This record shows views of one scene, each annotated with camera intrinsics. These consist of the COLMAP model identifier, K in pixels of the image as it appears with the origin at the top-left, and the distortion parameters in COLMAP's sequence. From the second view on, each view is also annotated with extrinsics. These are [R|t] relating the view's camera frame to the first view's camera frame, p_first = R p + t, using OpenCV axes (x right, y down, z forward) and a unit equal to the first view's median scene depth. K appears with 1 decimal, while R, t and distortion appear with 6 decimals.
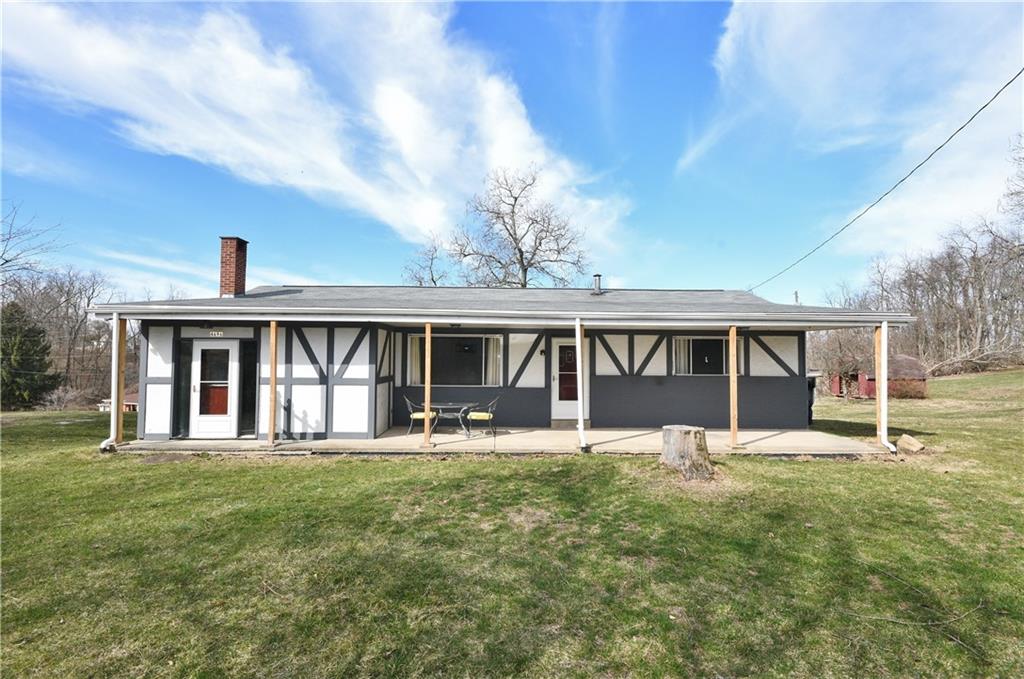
lens RADIAL K [[457.6, 0, 511.1], [0, 457.6, 337.5], [0, 0, 1]] dist [-0.002090, -0.003356]
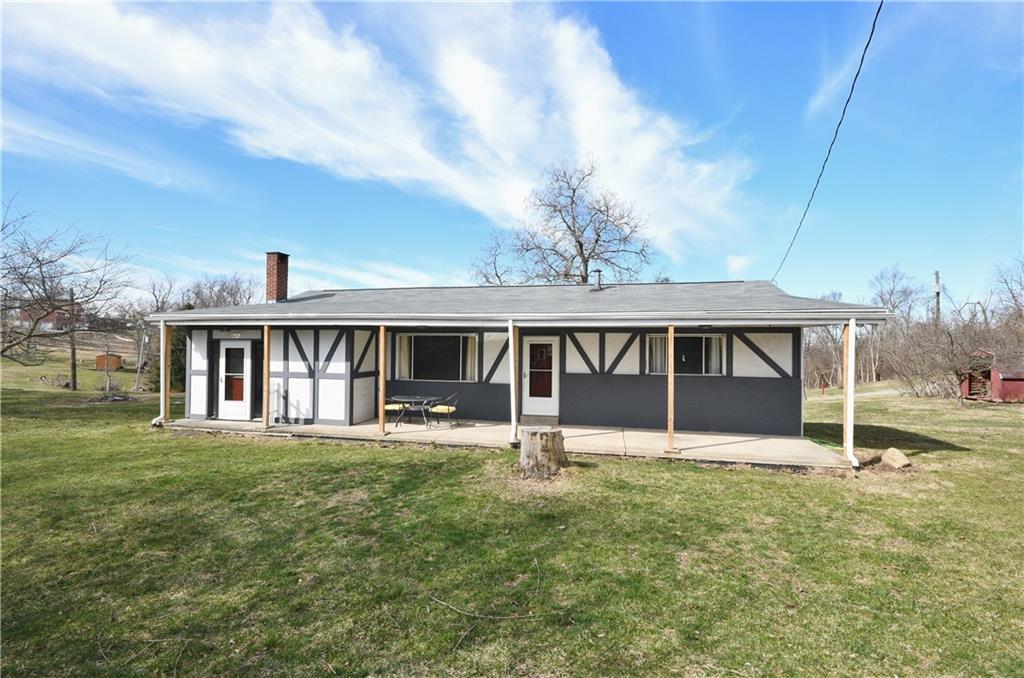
lens RADIAL K [[457.6, 0, 505.5], [0, 457.6, 338.4], [0, 0, 1]] dist [-0.002090, -0.003356]
pose [[0.968665, -0.003392, -0.248346, 0.368251], [0.009360, 0.999695, 0.022856, -0.022037], [0.248193, -0.024464, 0.968402, -0.015935]]
